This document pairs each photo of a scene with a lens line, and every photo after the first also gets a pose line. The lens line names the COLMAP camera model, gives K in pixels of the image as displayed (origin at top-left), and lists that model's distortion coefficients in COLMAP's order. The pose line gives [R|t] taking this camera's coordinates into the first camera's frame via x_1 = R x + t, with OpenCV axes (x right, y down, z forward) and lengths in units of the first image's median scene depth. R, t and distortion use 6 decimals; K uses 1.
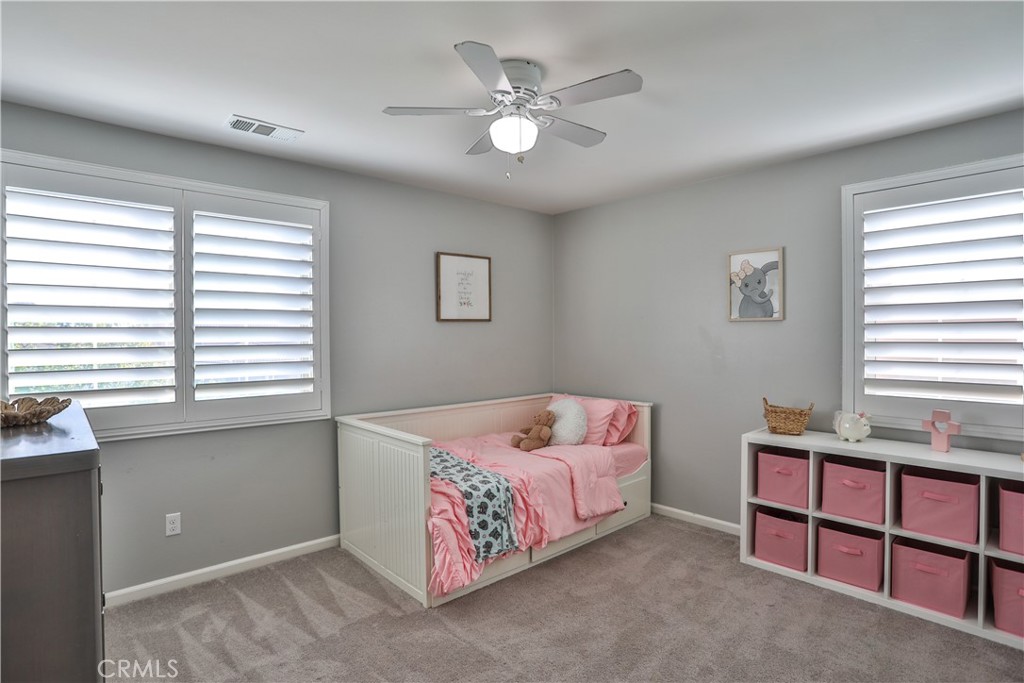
lens RADIAL K [[526.0, 0, 514.2], [0, 526.0, 338.7], [0, 0, 1]] dist [-0.043555, 0.001338]
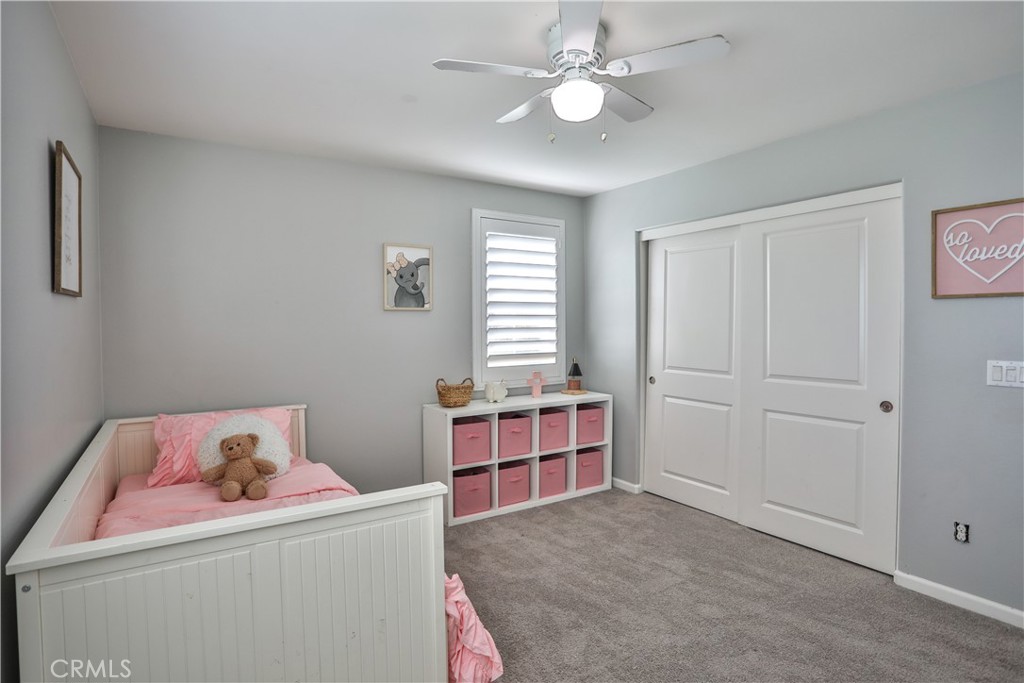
lens RADIAL K [[526.0, 0, 512.9], [0, 526.0, 343.3], [0, 0, 1]] dist [-0.043555, 0.001338]
pose [[0.163707, -0.029557, 0.986066, -0.661901], [0.014776, 0.999512, 0.027507, 0.008180], [-0.986398, 0.010067, 0.164064, 0.699185]]
